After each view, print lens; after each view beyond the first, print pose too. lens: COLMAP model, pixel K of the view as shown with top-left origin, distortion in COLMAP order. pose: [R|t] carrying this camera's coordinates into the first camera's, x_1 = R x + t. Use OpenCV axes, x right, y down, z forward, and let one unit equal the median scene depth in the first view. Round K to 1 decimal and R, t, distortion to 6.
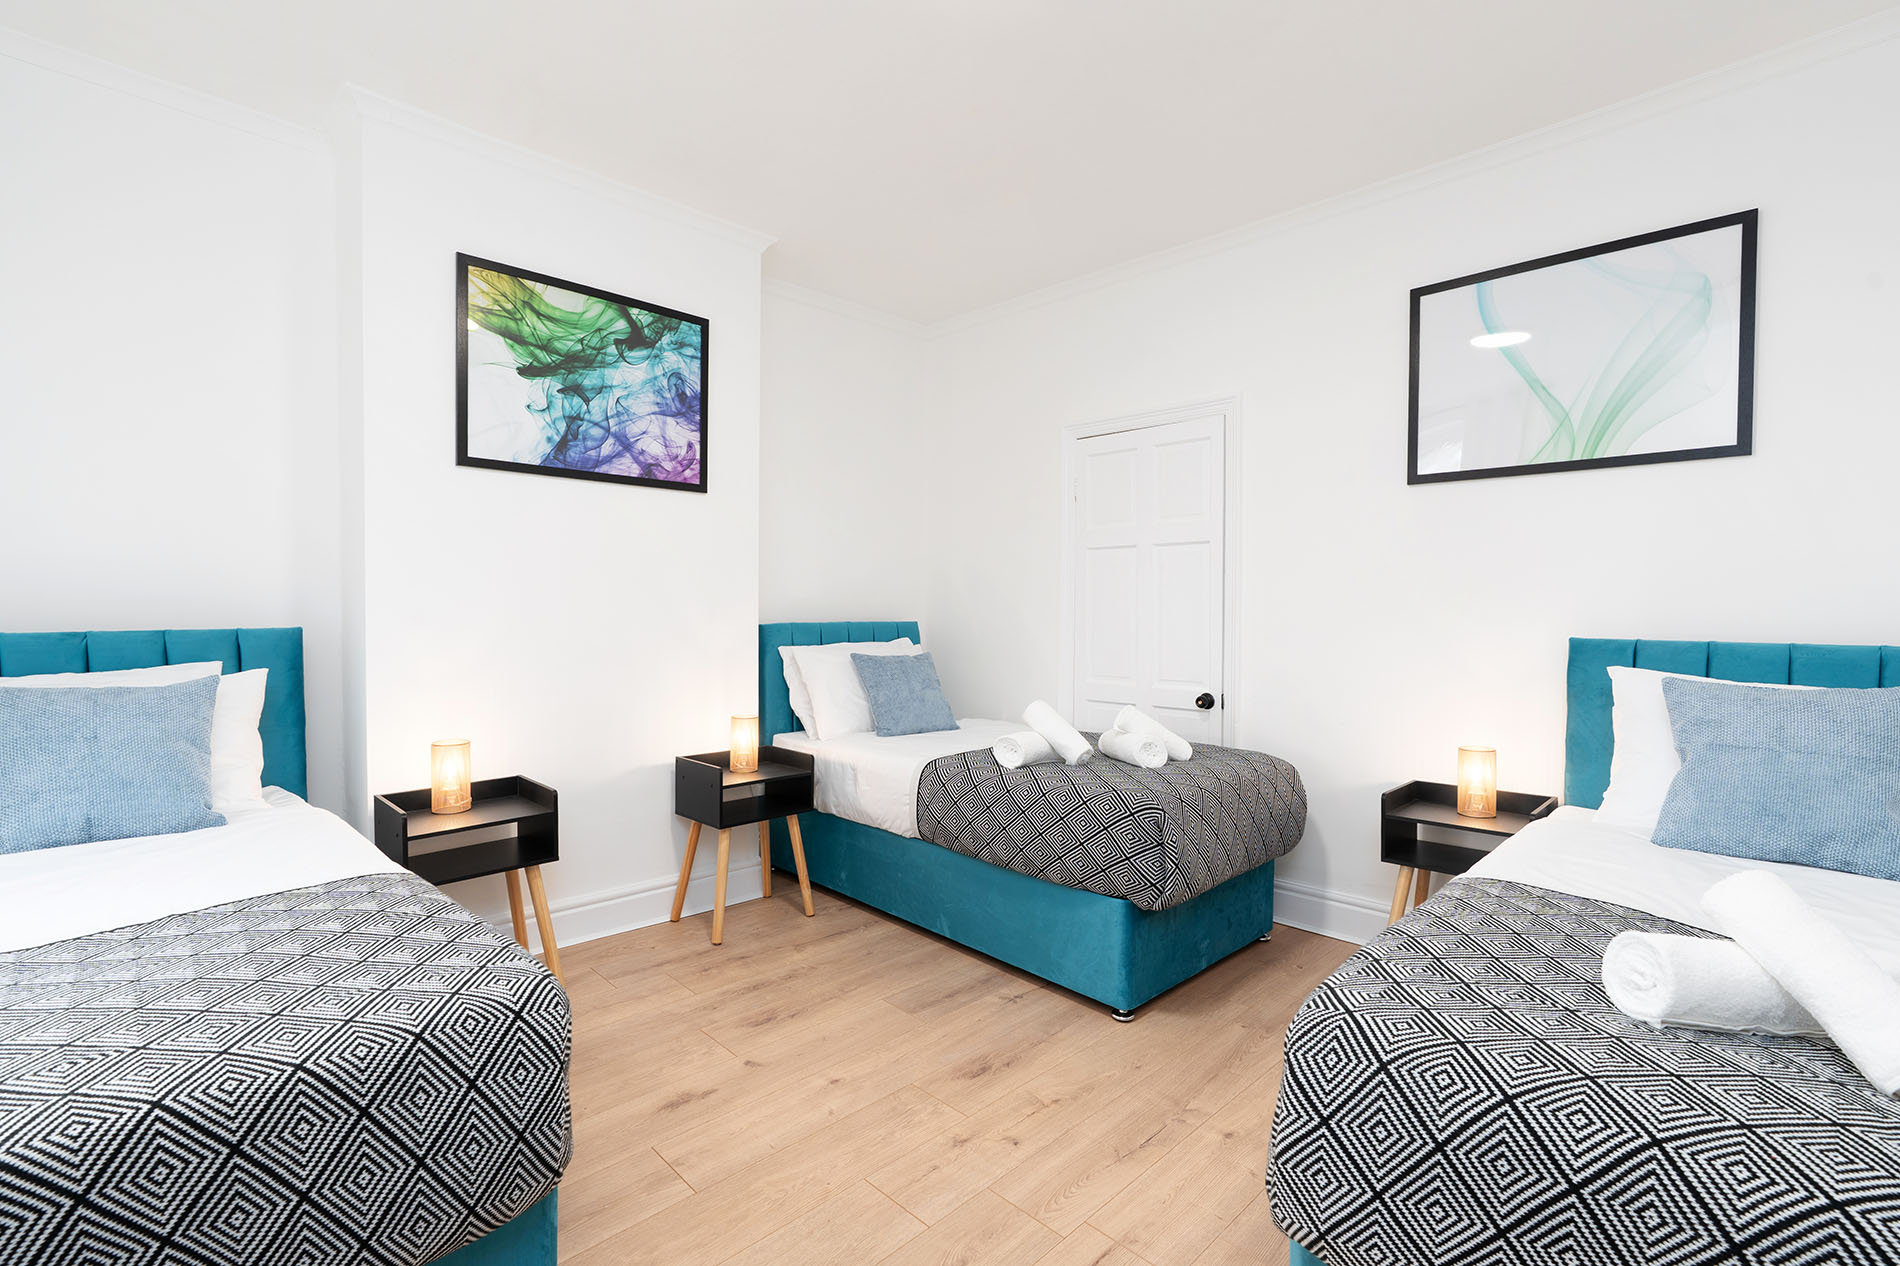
lens RADIAL K [[867.3, 0, 952.1], [0, 867.3, 633.5], [0, 0, 1]] dist [-0.001722, -0.000717]
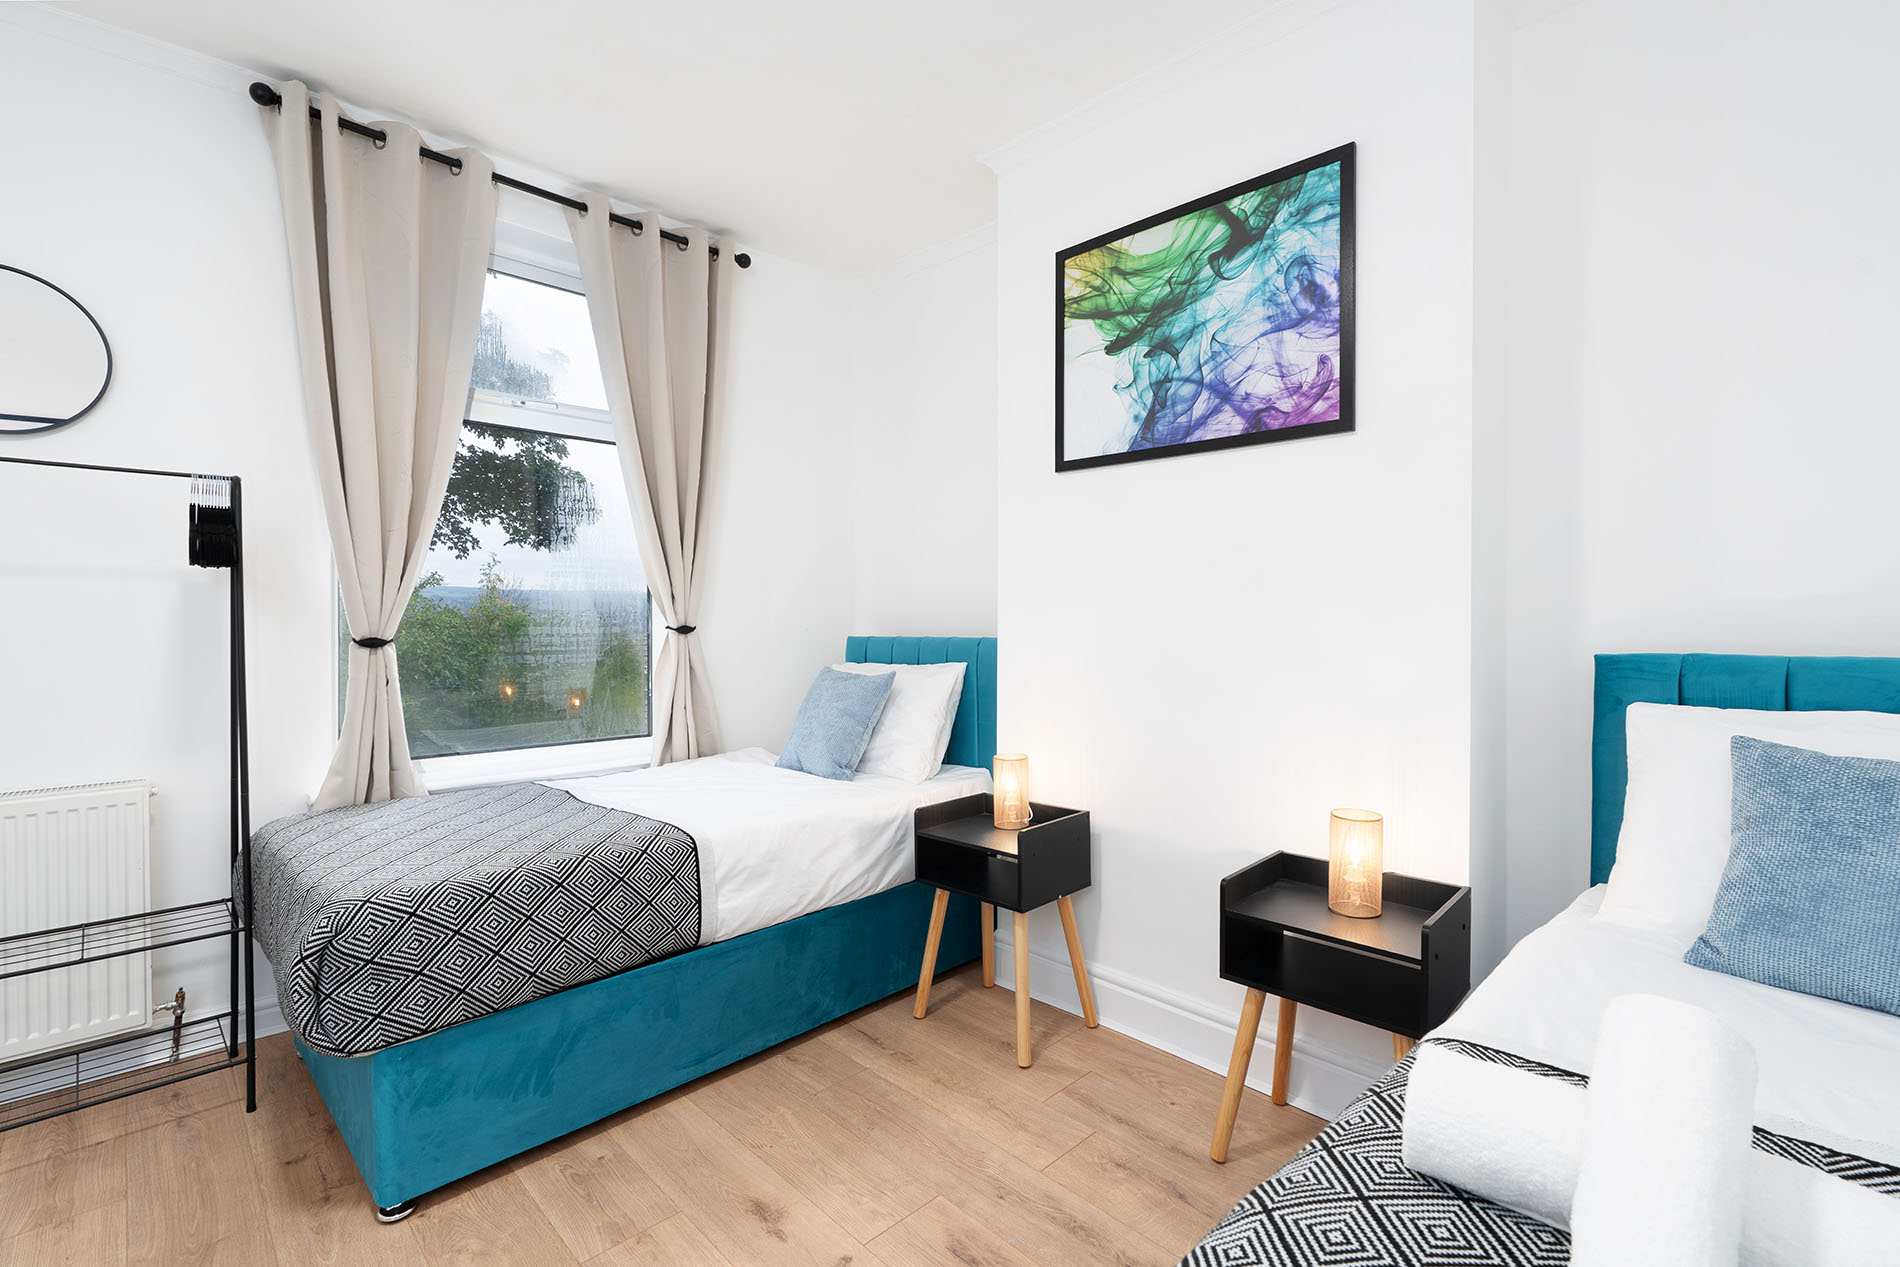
lens RADIAL K [[867.3, 0, 949.9], [0, 867.3, 622.6], [0, 0, 1]] dist [-0.001722, -0.000717]
pose [[-0.009352, 0.001442, -0.999955, 0.354614], [-0.030843, 0.999523, 0.001730, -0.022814], [0.999480, 0.030858, -0.009303, 0.805008]]
